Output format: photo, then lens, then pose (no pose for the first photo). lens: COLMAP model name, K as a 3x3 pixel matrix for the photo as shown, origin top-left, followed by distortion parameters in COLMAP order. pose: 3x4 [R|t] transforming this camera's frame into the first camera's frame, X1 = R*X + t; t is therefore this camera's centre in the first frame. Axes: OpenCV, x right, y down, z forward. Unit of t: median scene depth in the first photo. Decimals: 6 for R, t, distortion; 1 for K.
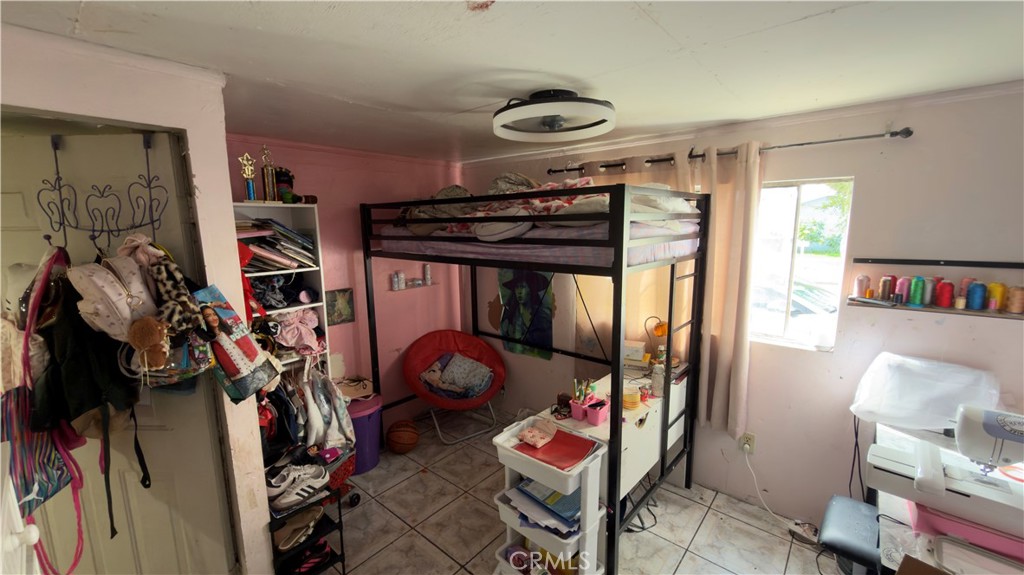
lens RADIAL K [[408.9, 0, 512.4], [0, 408.9, 288.7], [0, 0, 1]] dist [-0.000832, -0.000144]
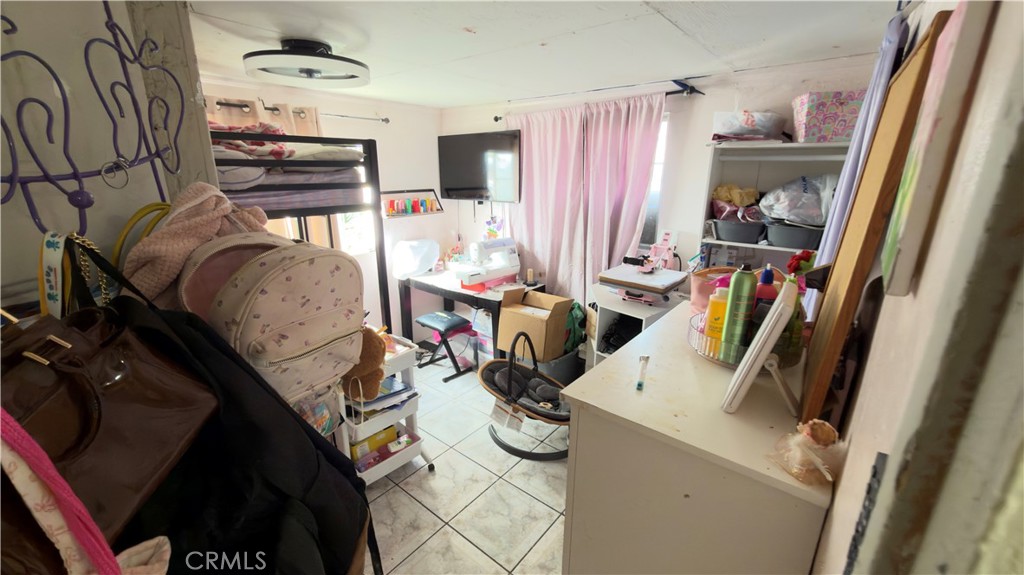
lens RADIAL K [[408.9, 0, 512.3], [0, 408.9, 289.2], [0, 0, 1]] dist [-0.000832, -0.000144]
pose [[-0.018114, -0.271471, 0.962276, -1.024994], [0.152962, 0.950352, 0.270986, -0.070863], [-0.988066, 0.152100, 0.024310, 0.508717]]
